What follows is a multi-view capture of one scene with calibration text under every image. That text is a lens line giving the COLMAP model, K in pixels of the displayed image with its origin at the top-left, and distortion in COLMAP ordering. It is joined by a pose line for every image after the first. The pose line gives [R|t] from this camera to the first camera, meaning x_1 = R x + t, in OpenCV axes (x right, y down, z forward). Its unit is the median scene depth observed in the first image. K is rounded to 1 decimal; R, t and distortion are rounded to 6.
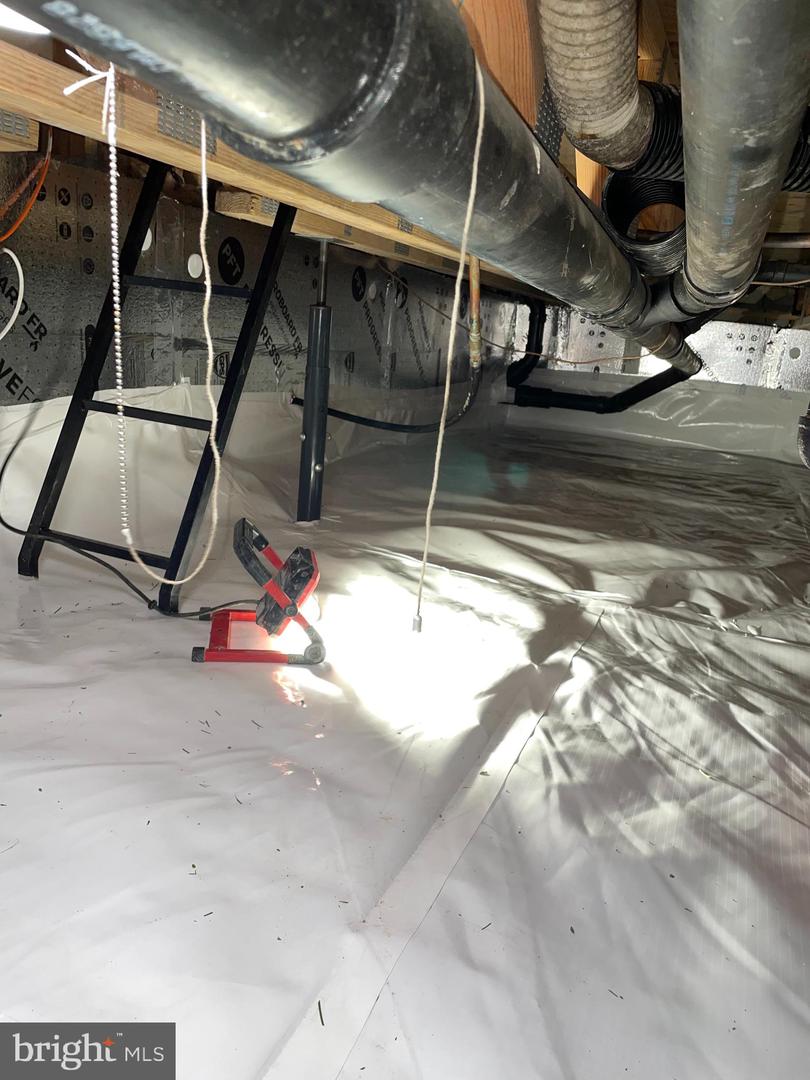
lens RADIAL K [[828.6, 0, 396.2], [0, 828.6, 541.8], [0, 0, 1]] dist [0.078159, -0.110489]
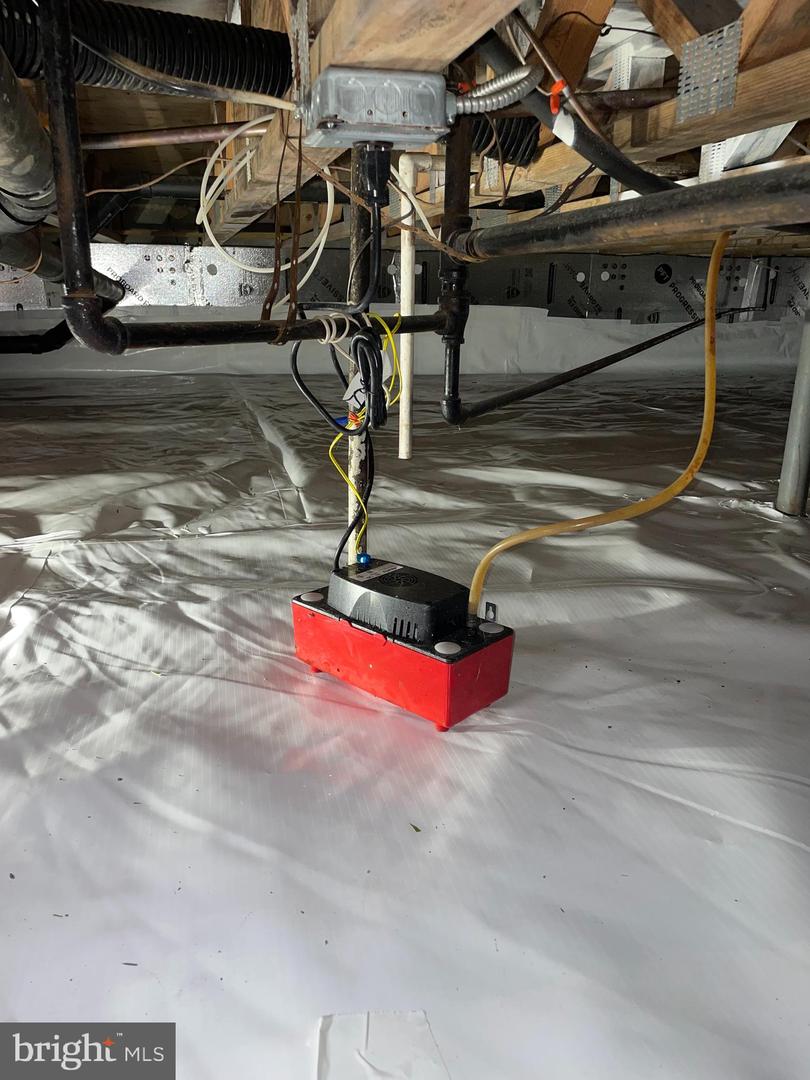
lens RADIAL K [[828.6, 0, 396.2], [0, 828.6, 541.8], [0, 0, 1]] dist [0.078159, -0.110489]
pose [[0.809338, -0.271684, 0.520730, 0.092125], [0.232041, 0.962366, 0.141454, 0.034990], [-0.539564, 0.006346, 0.841921, -0.019741]]
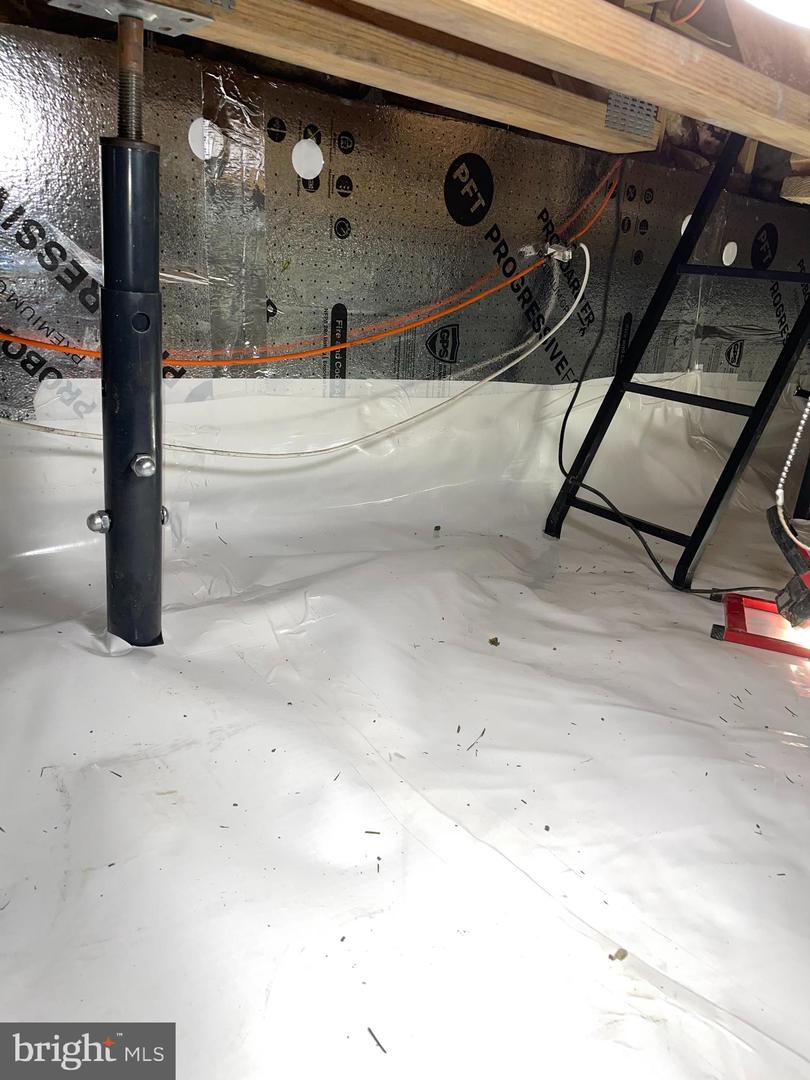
lens RADIAL K [[807.9, 0, 405.0], [0, 807.9, 540.0], [0, 0, 1]] dist [0.075988, -0.097080]
pose [[0.875588, 0.135246, -0.463740, -0.112098], [-0.128892, 0.990612, 0.045543, 0.023937], [0.465546, 0.019895, 0.884800, -0.065984]]
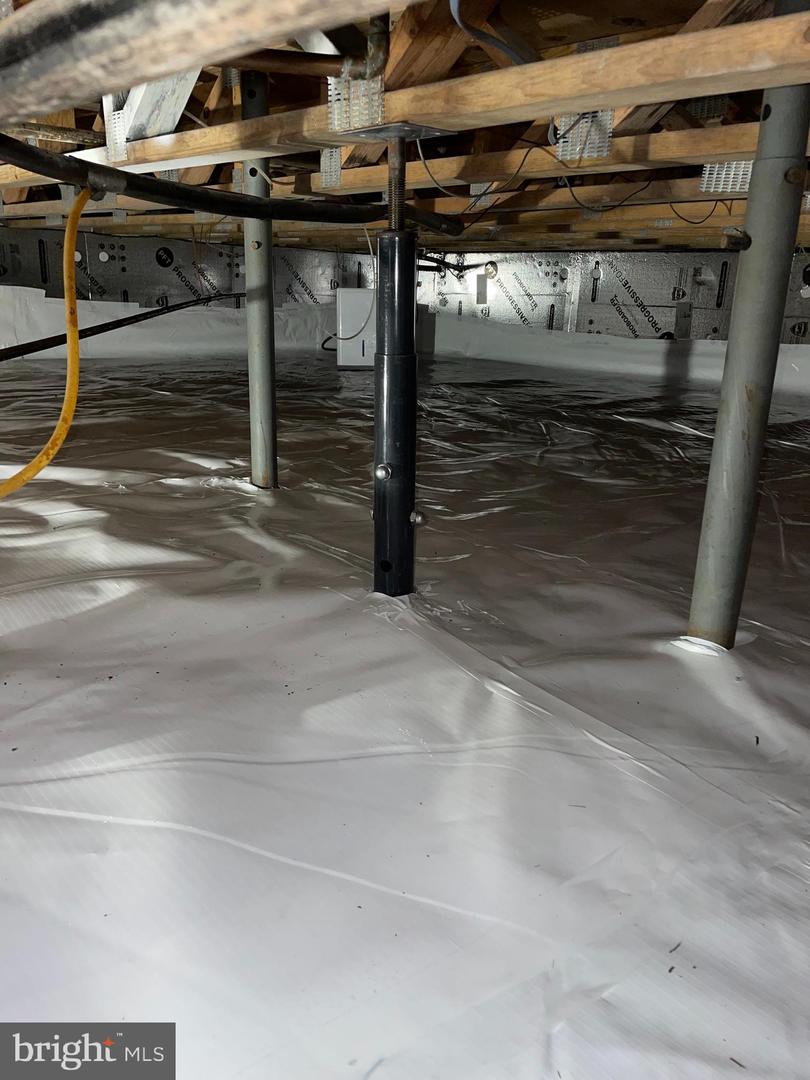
lens RADIAL K [[828.6, 0, 396.2], [0, 828.6, 541.8], [0, 0, 1]] dist [0.078159, -0.110489]
pose [[0.410739, -0.365442, 0.835312, 0.208829], [0.249085, 0.926284, 0.282762, 0.076086], [-0.877069, 0.091922, 0.471487, -0.080187]]
